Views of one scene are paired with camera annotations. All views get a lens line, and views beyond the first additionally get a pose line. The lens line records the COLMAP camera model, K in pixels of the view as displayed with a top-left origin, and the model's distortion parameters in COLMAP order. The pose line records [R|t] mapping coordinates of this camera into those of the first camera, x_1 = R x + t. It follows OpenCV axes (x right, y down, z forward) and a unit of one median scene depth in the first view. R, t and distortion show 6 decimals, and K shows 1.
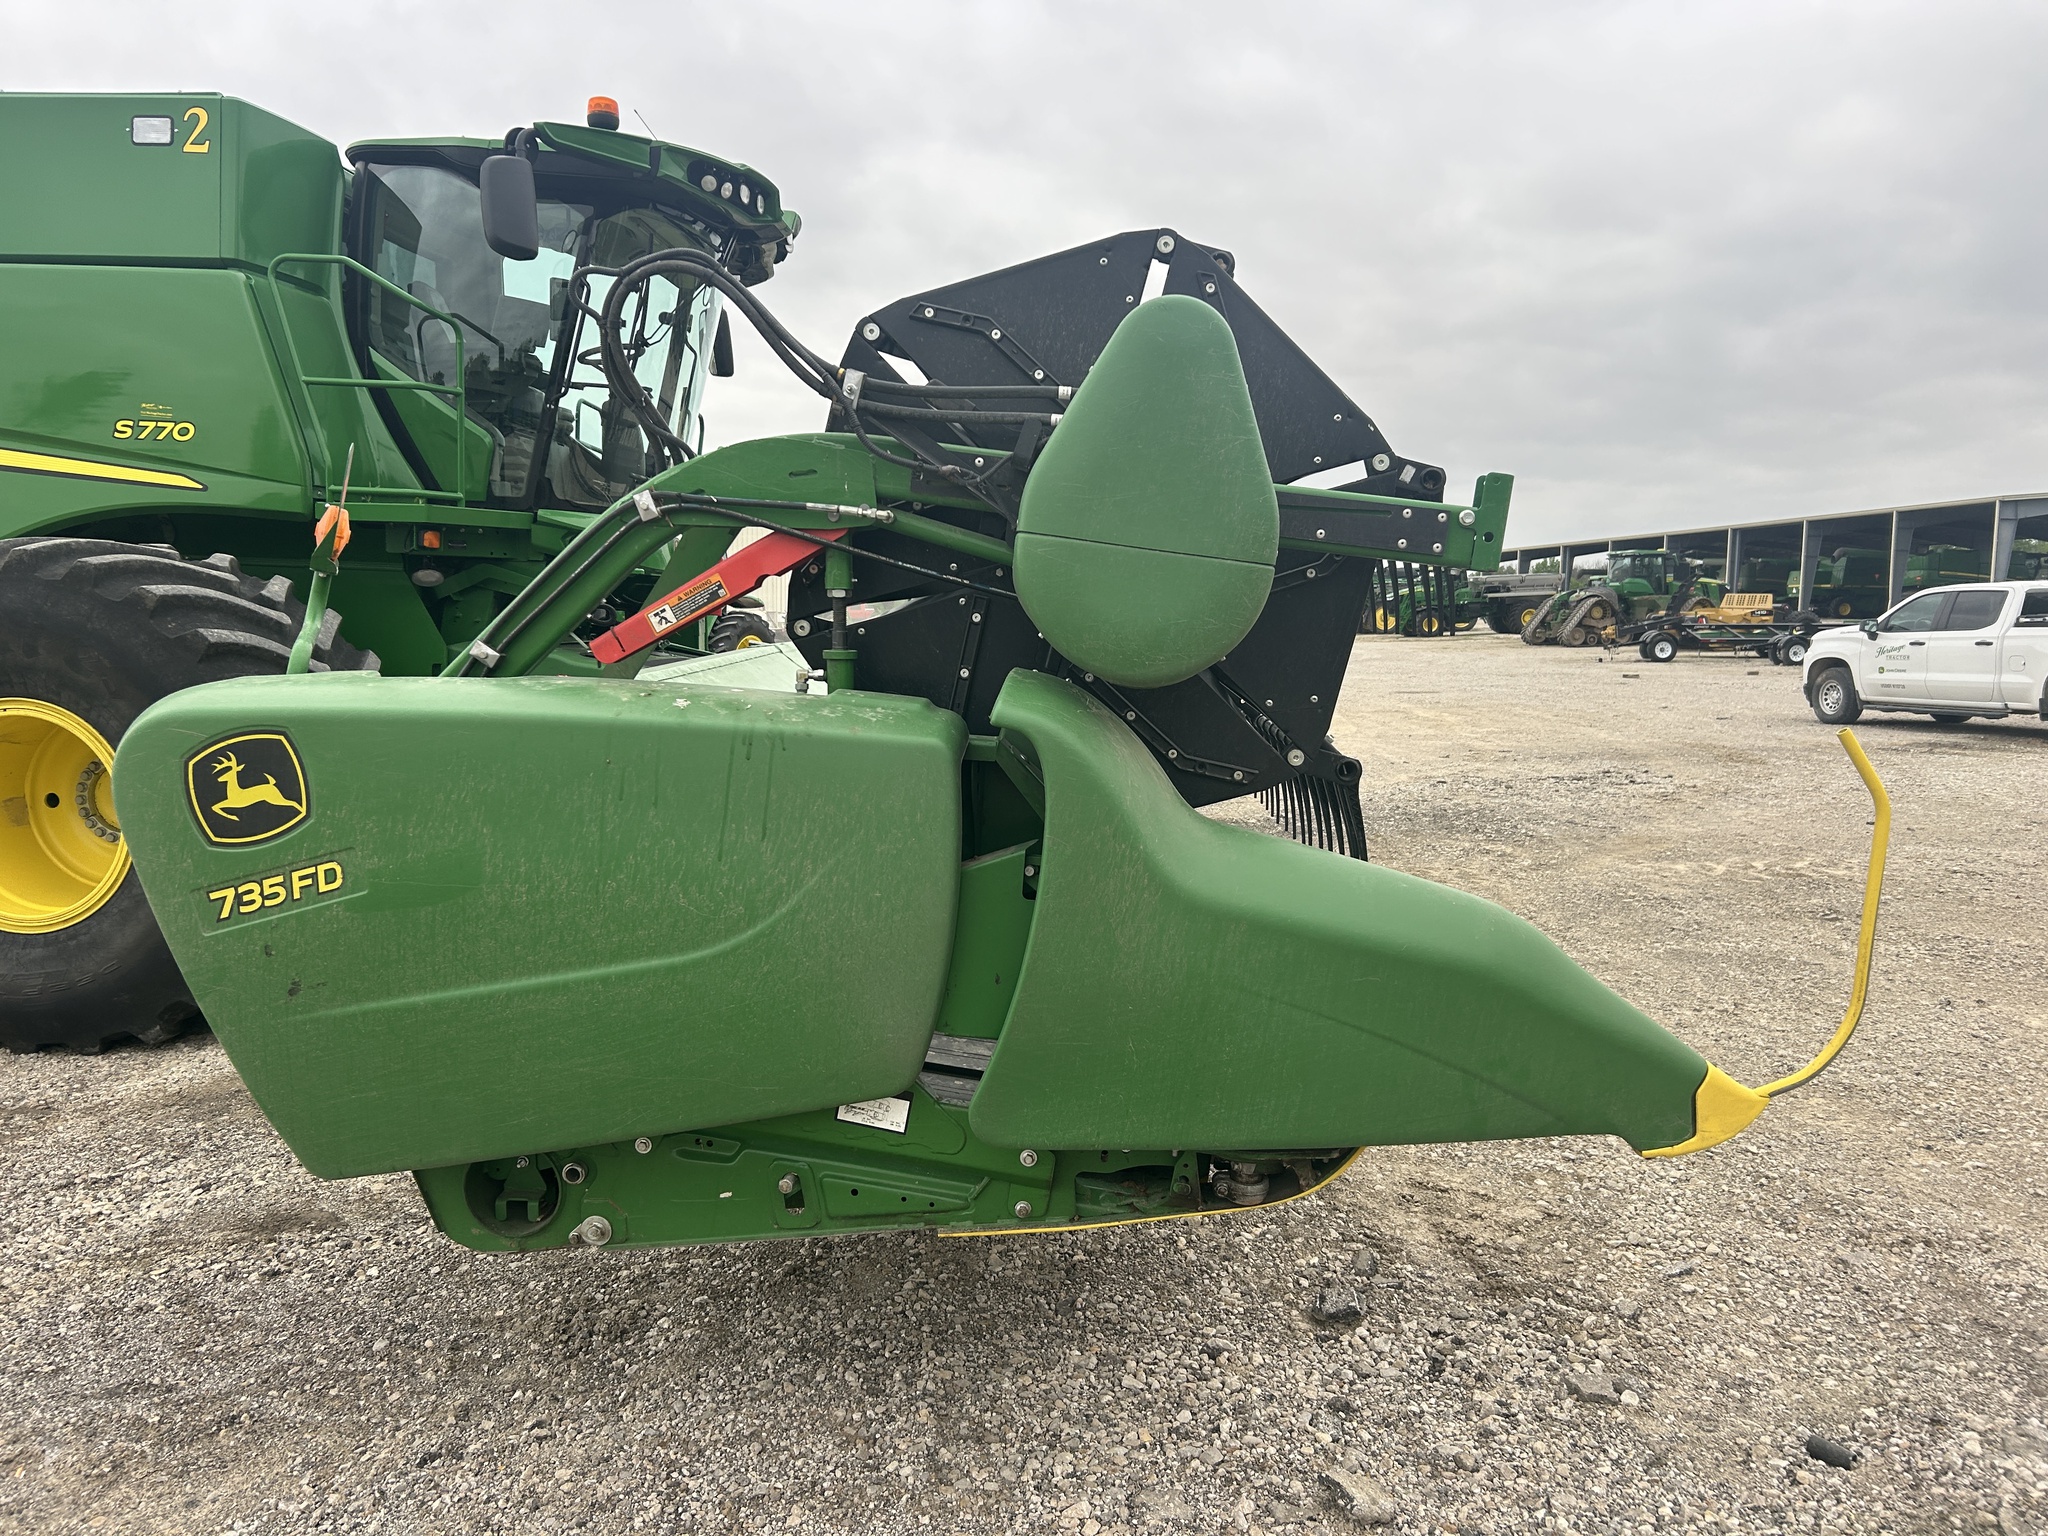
lens RADIAL K [[1512.7, 0, 1024.0], [0, 1512.7, 768.0], [0, 0, 1]] dist [0.050960, -0.054351]
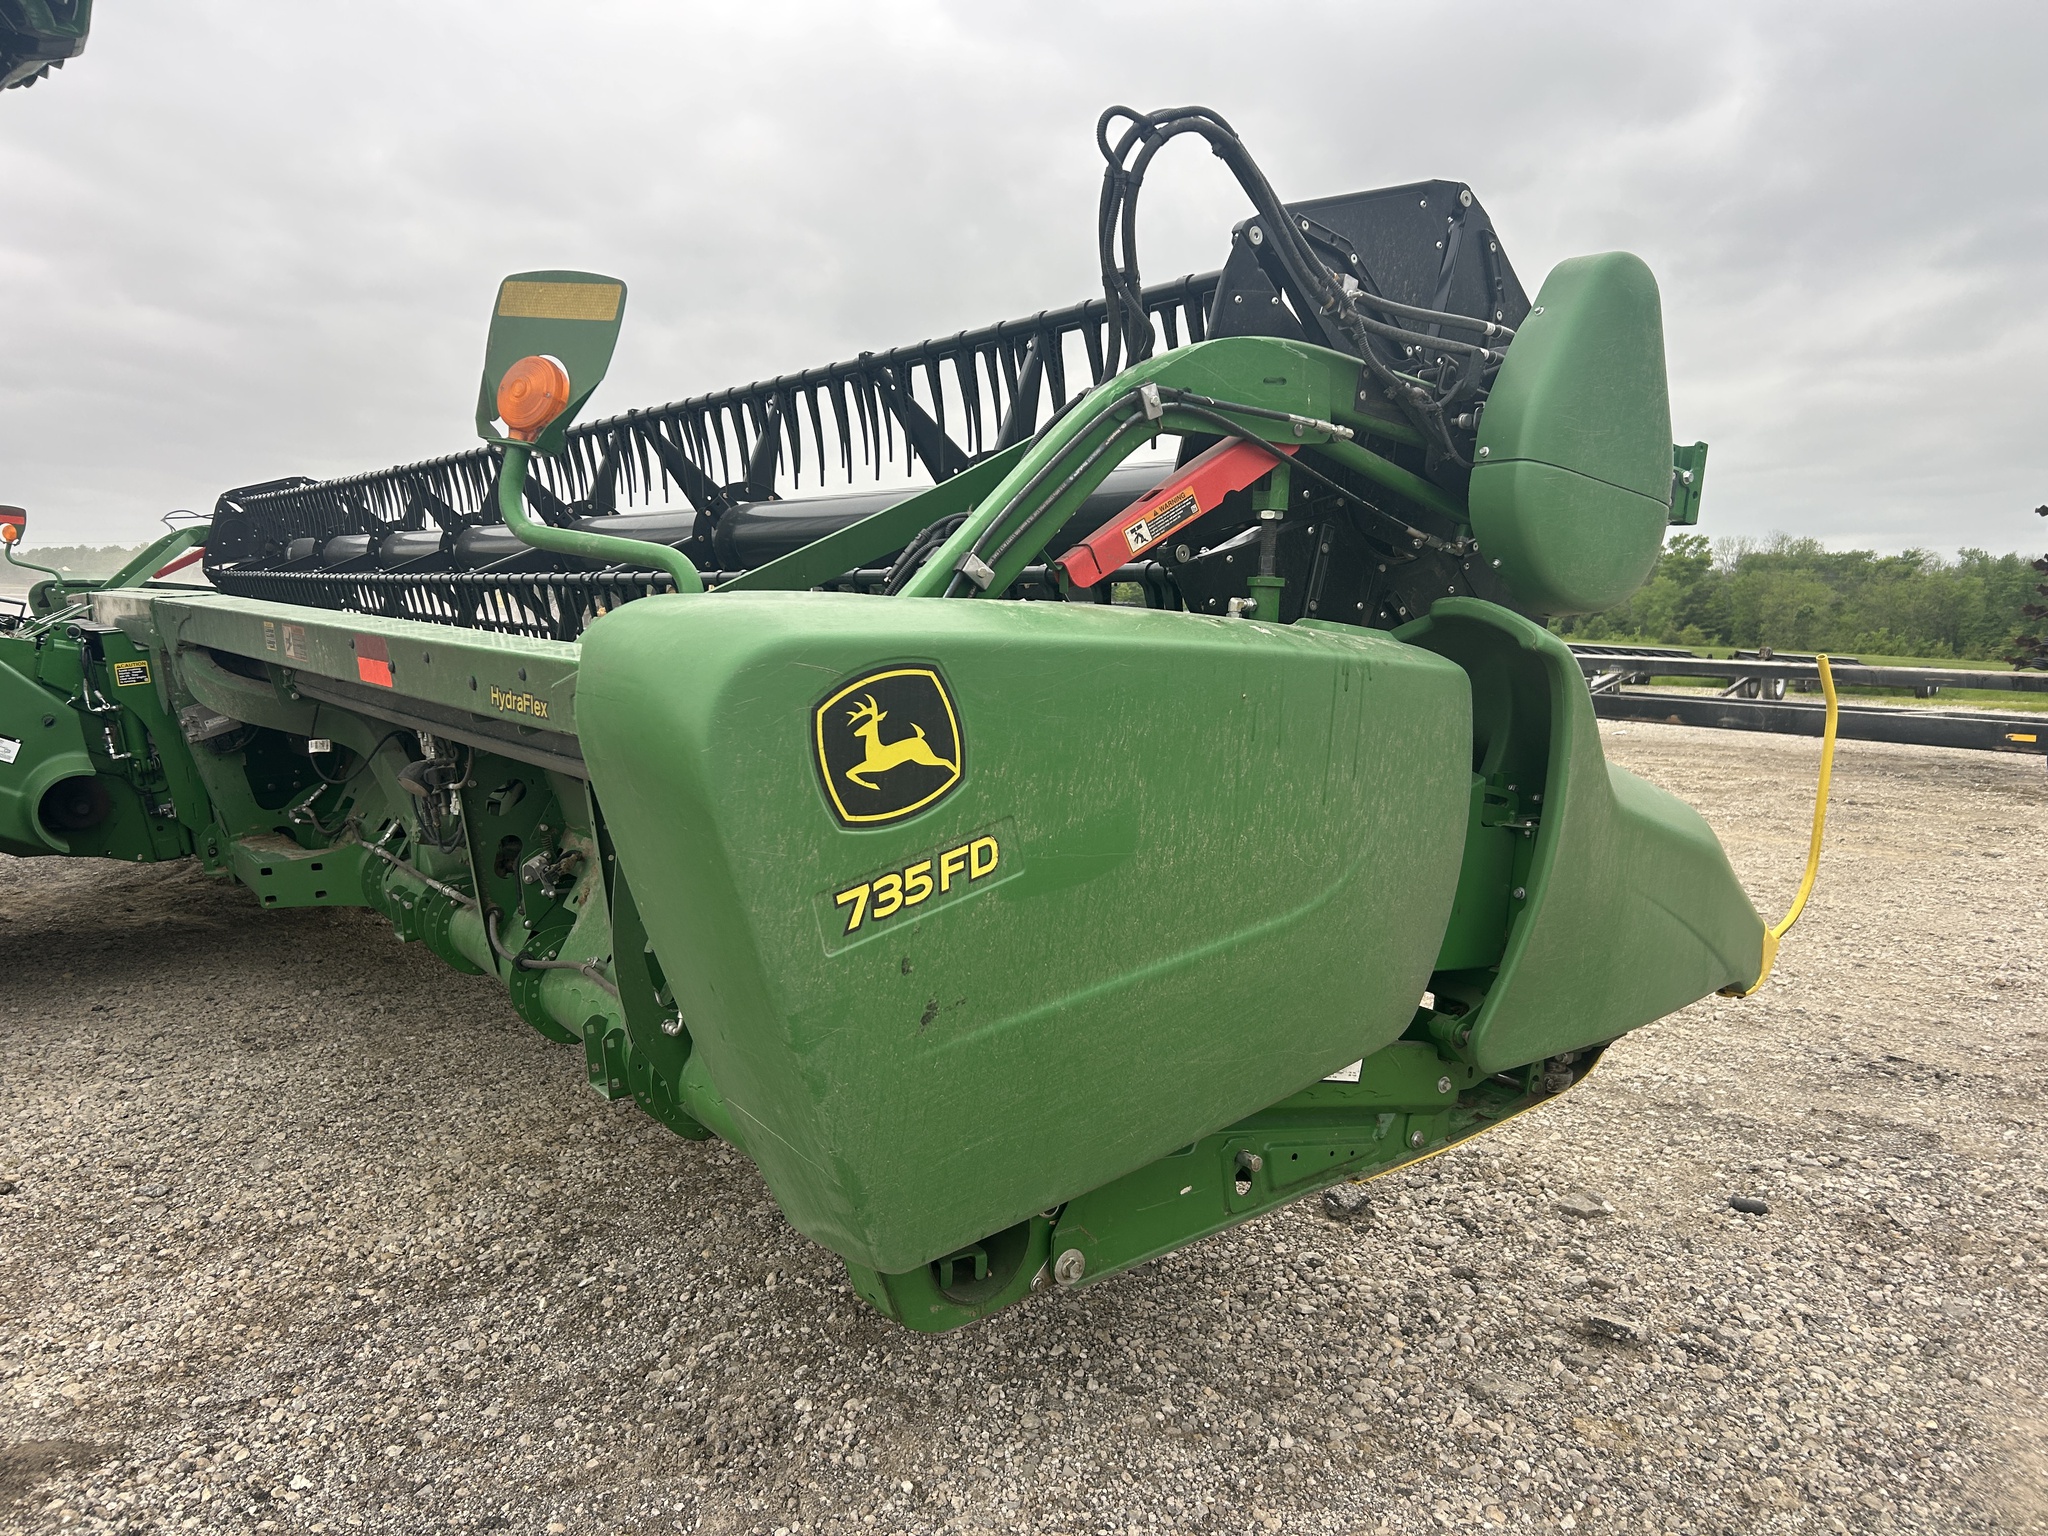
lens RADIAL K [[1497.7, 0, 1016.6], [0, 1497.7, 742.5], [0, 0, 1]] dist [0.172213, -0.359915]
pose [[0.787871, -0.039239, 0.614589, -0.893759], [0.038331, 0.999158, 0.014654, 0.004262], [-0.614646, 0.012012, 0.788711, 0.399873]]
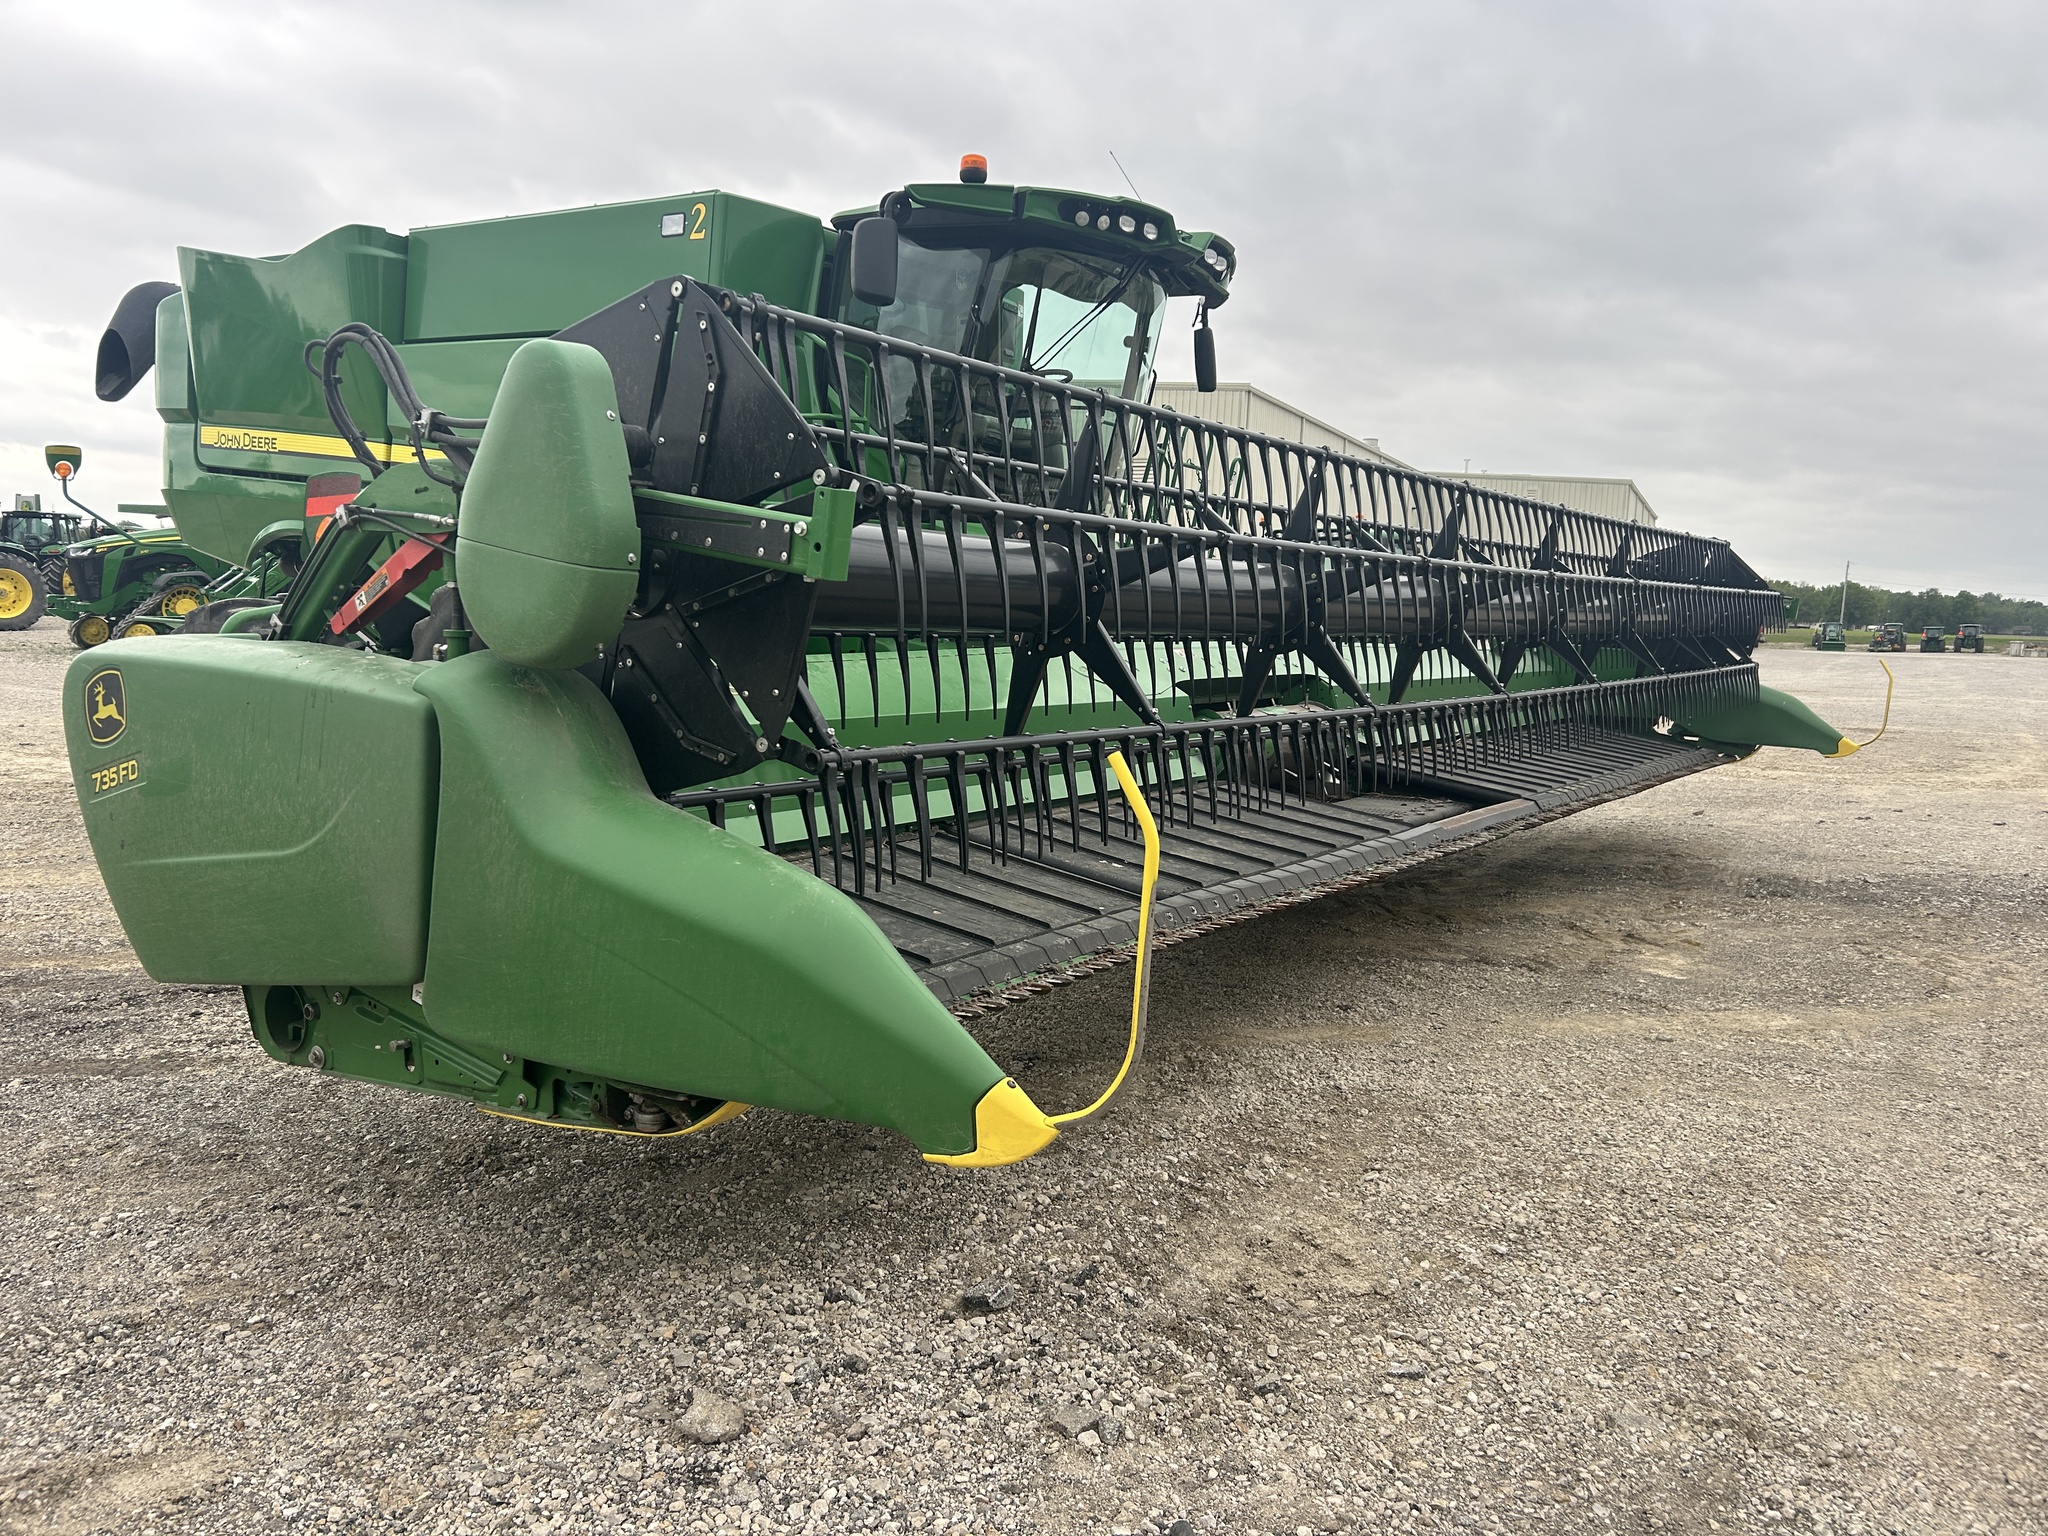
lens RADIAL K [[1512.7, 0, 1024.0], [0, 1512.7, 768.0], [0, 0, 1]] dist [0.050960, -0.054351]
pose [[0.857146, 0.082702, -0.508390, 1.017045], [-0.085473, 0.996179, 0.017945, -0.029829], [0.507932, 0.028072, 0.860940, 0.171133]]
